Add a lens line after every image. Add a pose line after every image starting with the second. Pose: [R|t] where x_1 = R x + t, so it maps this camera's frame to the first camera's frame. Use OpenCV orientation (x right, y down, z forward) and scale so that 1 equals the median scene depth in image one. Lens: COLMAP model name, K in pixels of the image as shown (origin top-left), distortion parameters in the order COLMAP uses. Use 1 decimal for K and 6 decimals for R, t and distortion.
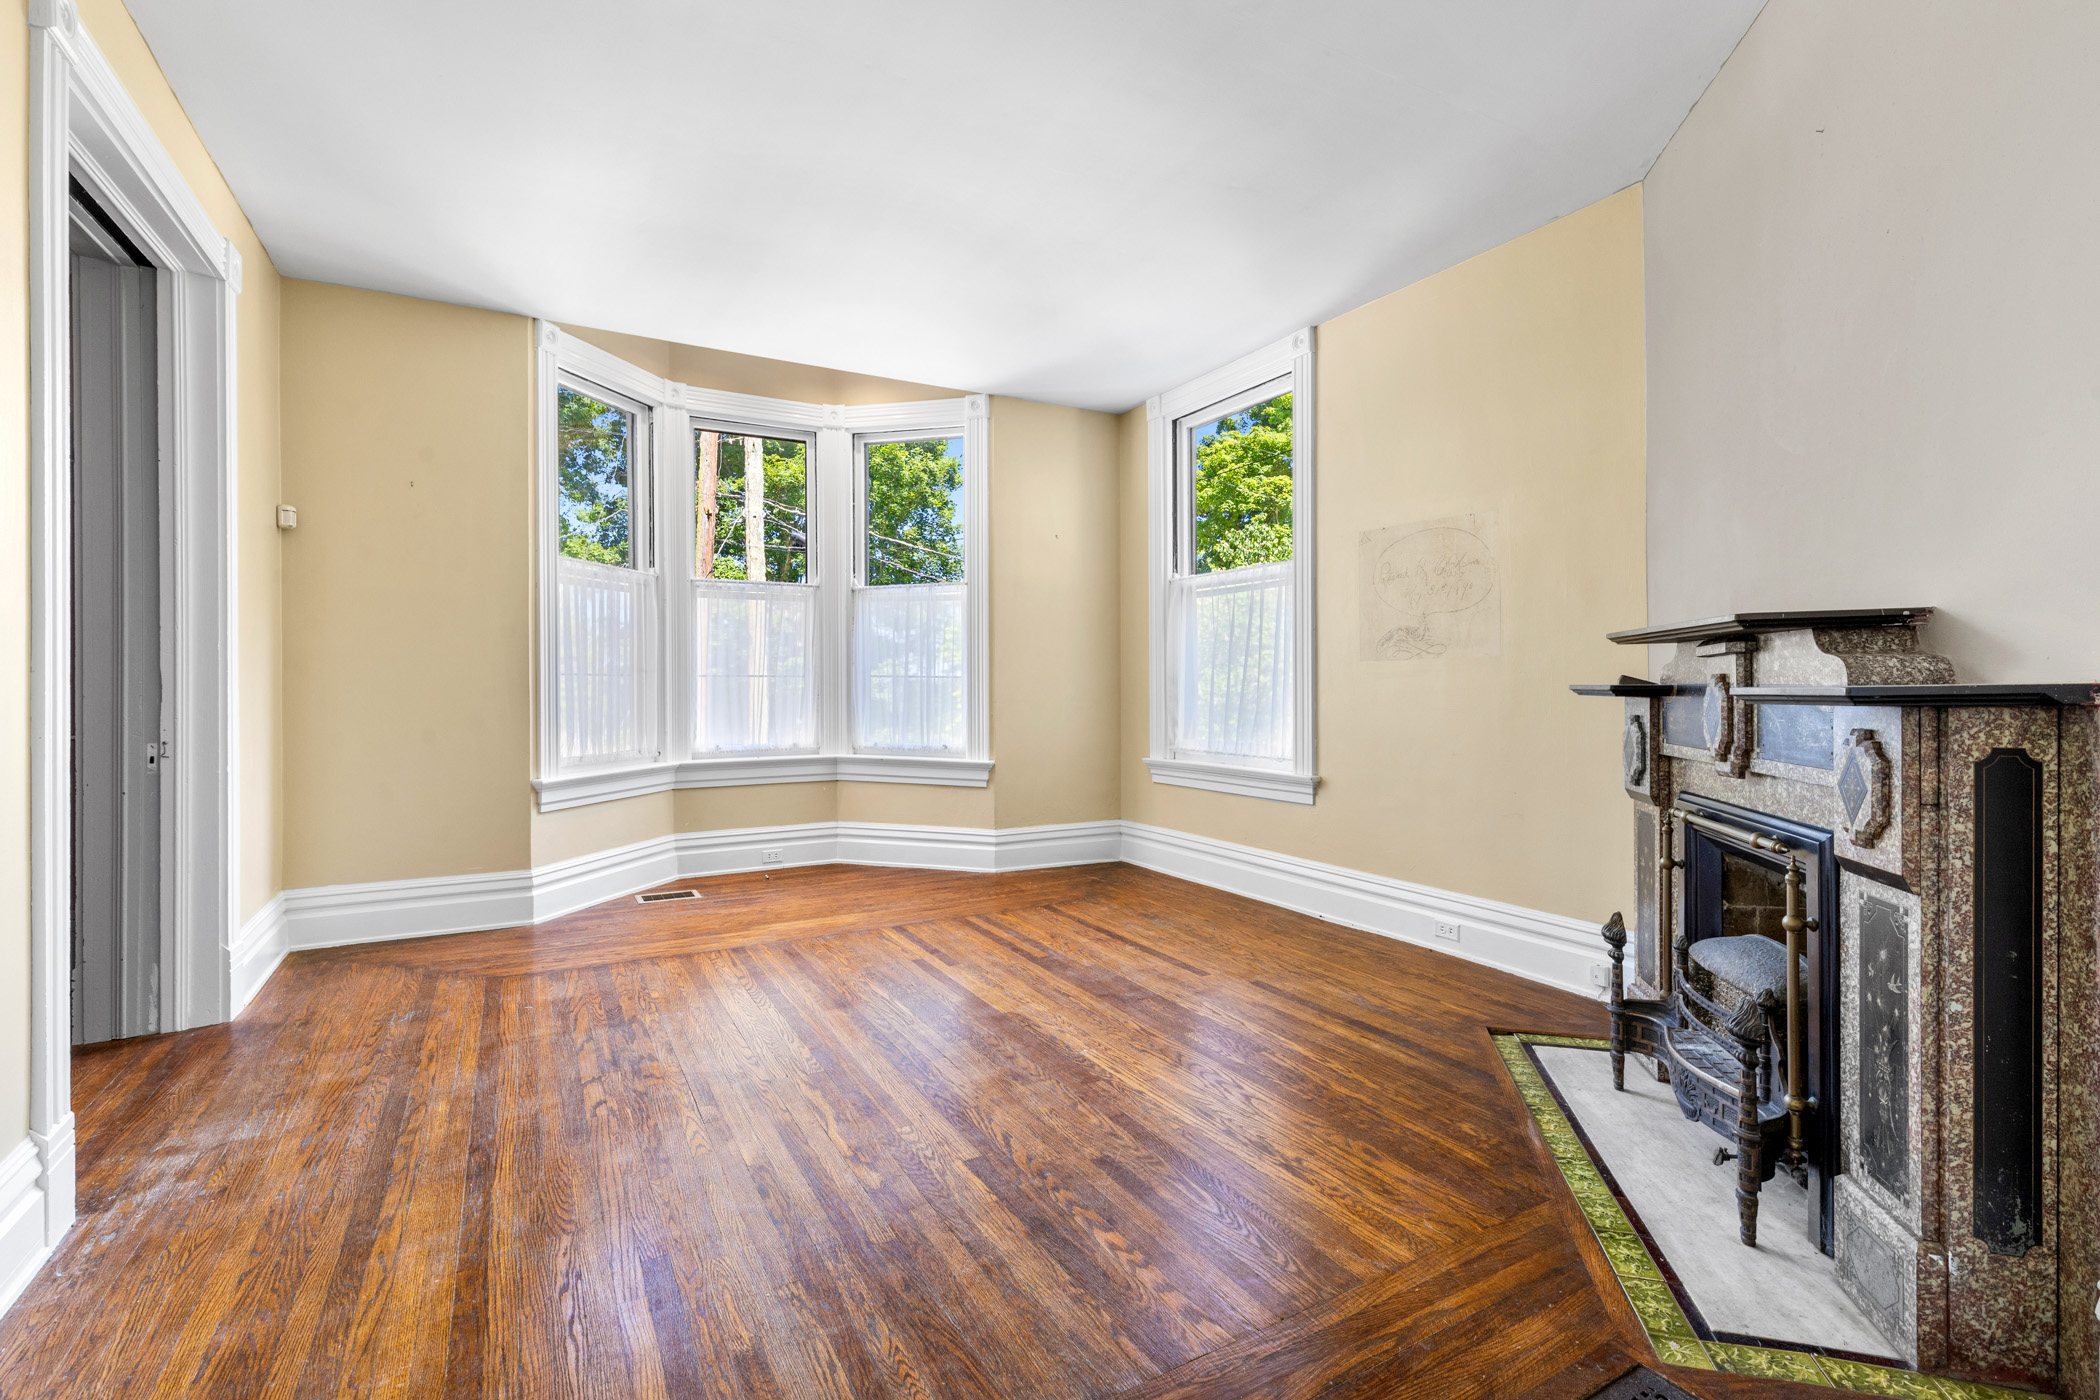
lens RADIAL K [[984.8, 0, 1035.1], [0, 984.8, 689.9], [0, 0, 1]] dist [-0.002471, -0.000363]
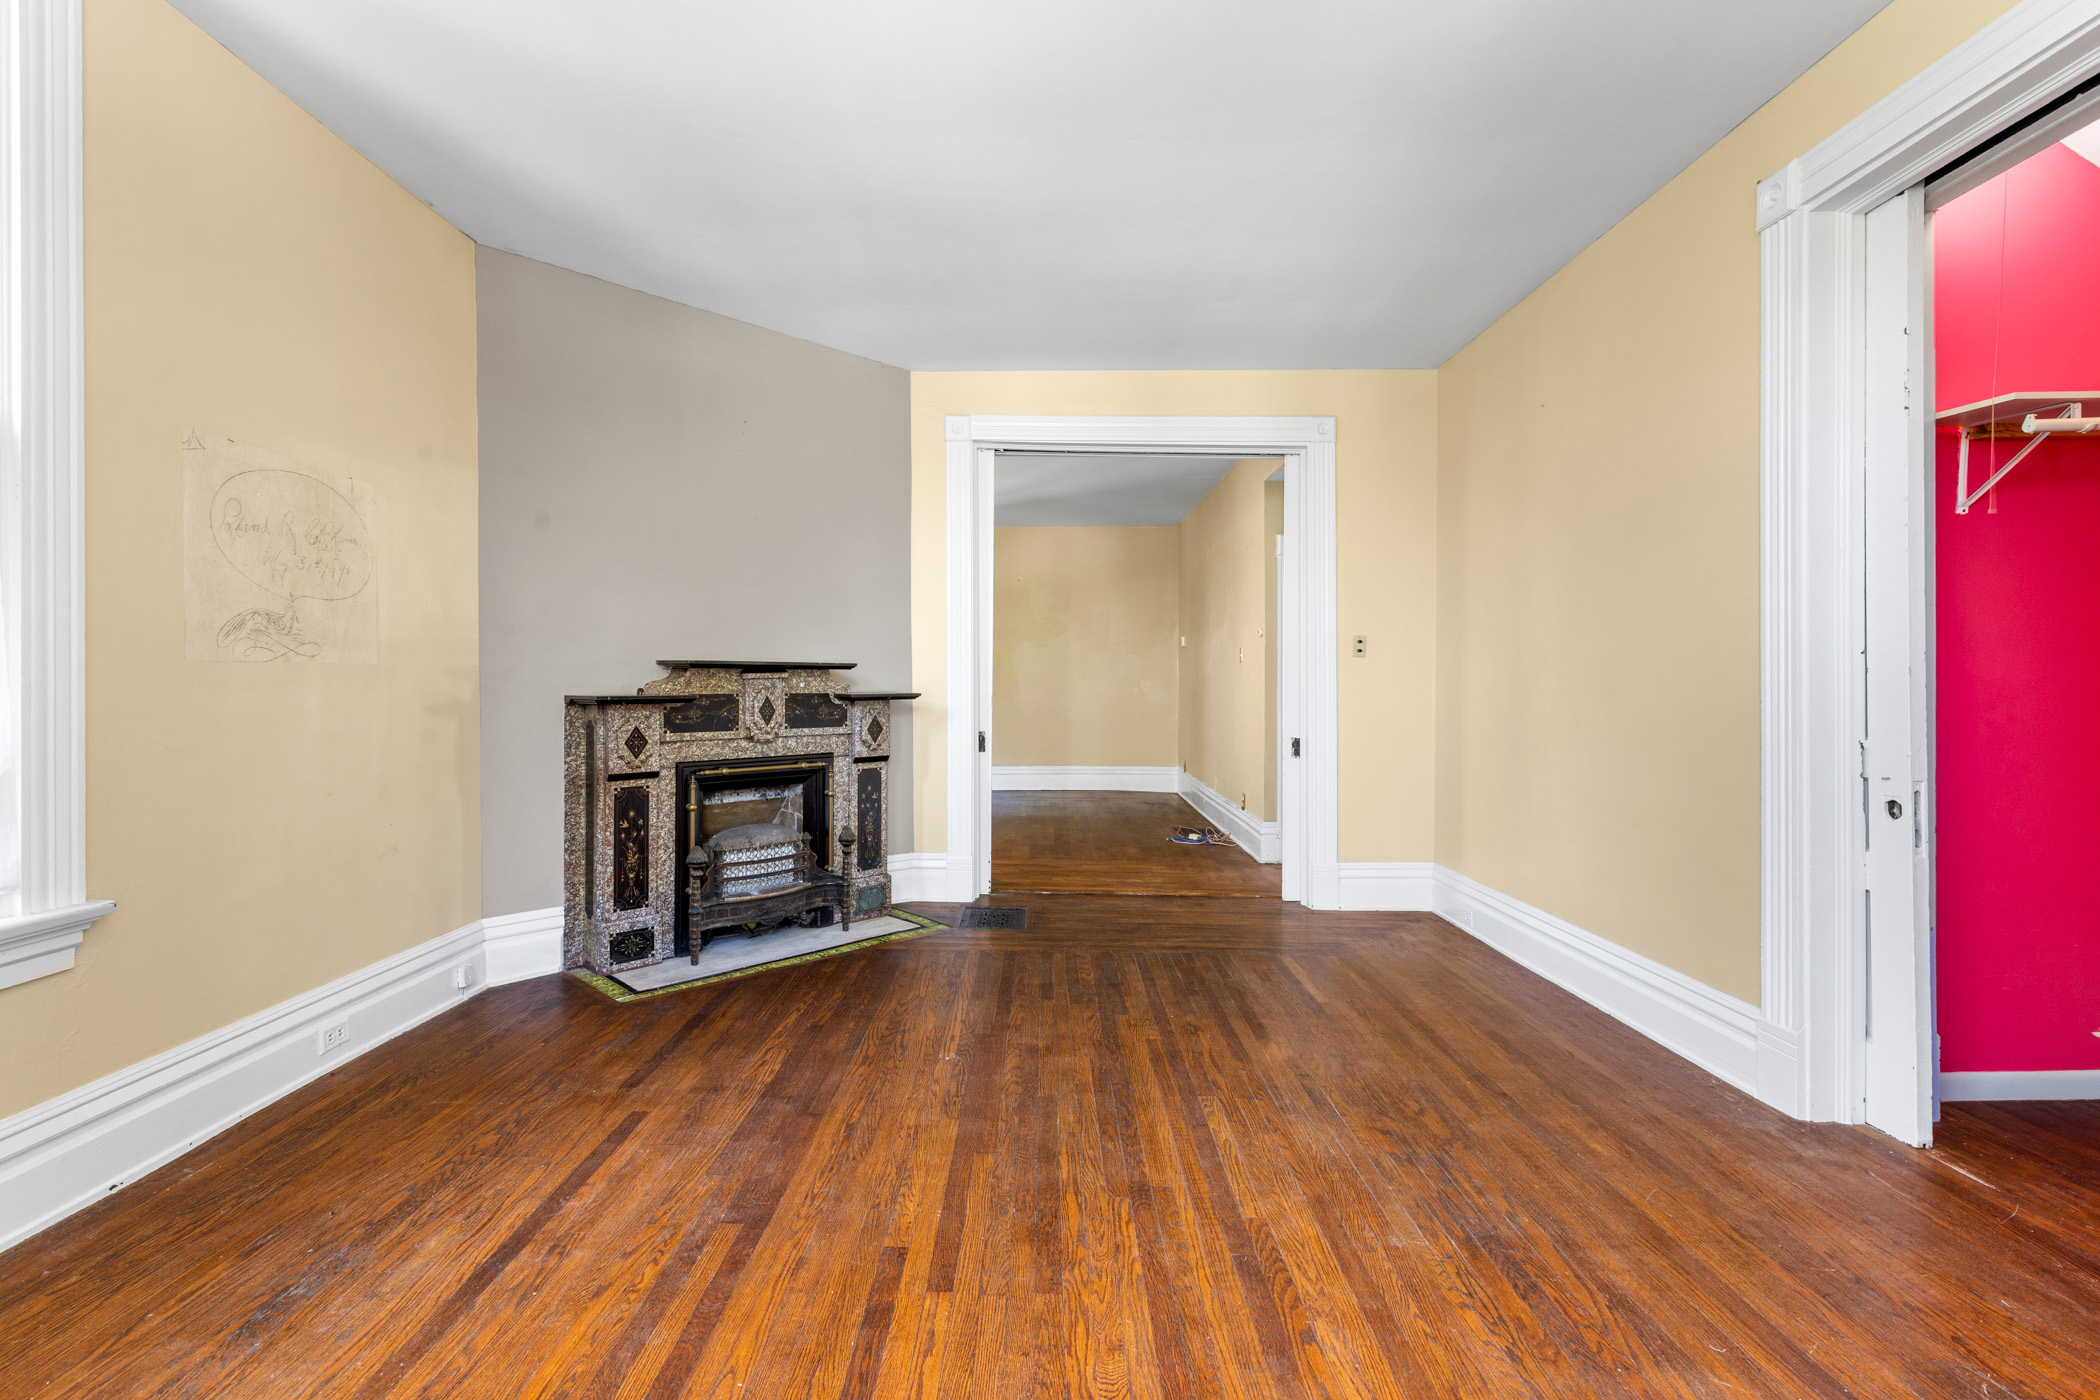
lens RADIAL K [[984.8, 0, 1035.6], [0, 984.8, 688.2], [0, 0, 1]] dist [-0.002471, -0.000363]
pose [[-0.881083, -0.001357, 0.472959, -0.481239], [0.004507, 0.999926, 0.011265, -0.024453], [-0.472939, 0.012057, -0.881012, 1.746836]]
